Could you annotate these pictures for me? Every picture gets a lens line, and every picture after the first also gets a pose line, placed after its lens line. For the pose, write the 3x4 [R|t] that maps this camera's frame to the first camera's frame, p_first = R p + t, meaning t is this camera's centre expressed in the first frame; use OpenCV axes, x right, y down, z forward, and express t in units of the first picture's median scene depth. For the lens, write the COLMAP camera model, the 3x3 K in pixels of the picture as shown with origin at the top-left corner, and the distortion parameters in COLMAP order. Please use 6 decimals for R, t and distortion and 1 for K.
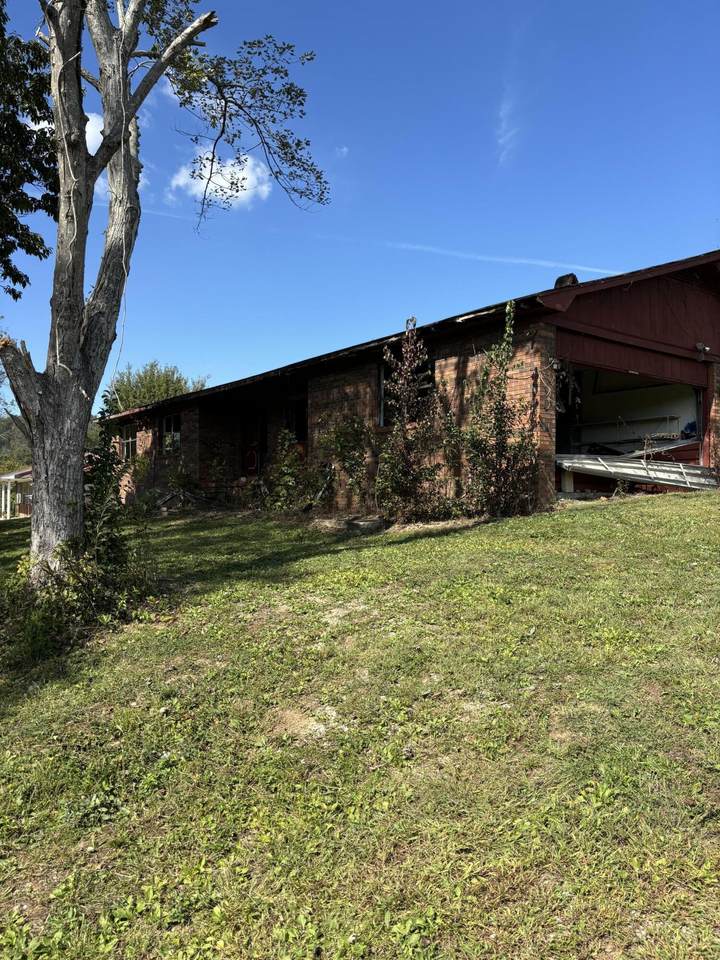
lens RADIAL K [[734.4, 0, 360.0], [0, 734.4, 480.0], [0, 0, 1]] dist [0.099820, -0.003680]
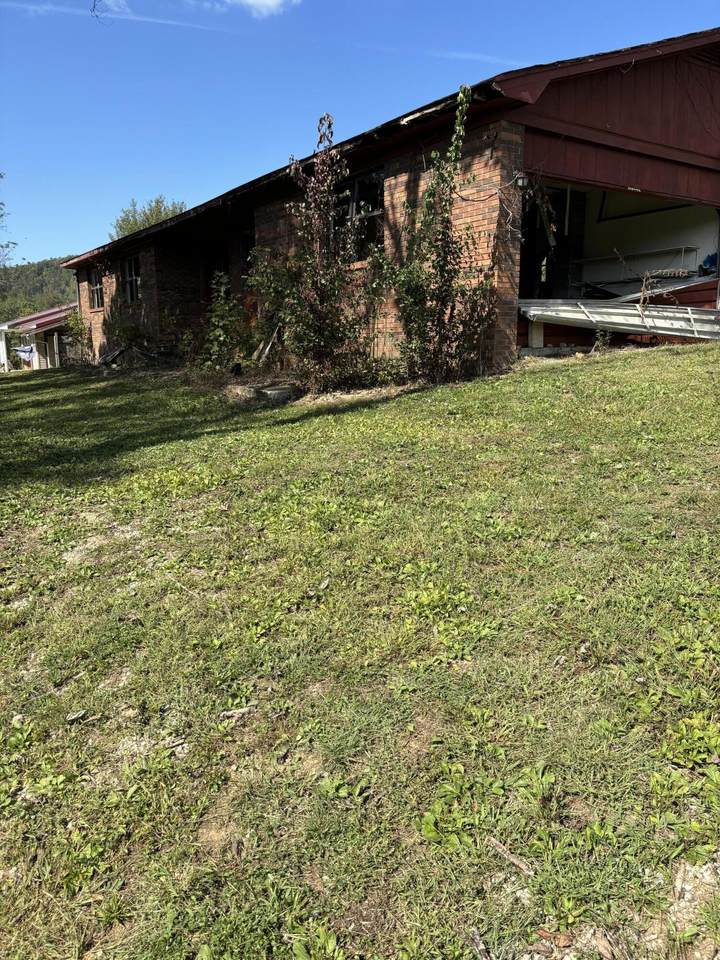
lens RADIAL K [[735.3, 0, 360.0], [0, 735.3, 480.0], [0, 0, 1]] dist [0.008538, 0.010663]
pose [[0.997727, 0.000120, -0.067390, 0.138558], [0.014065, 0.977607, 0.209968, -0.013444], [0.065906, -0.210439, 0.975383, 0.168399]]
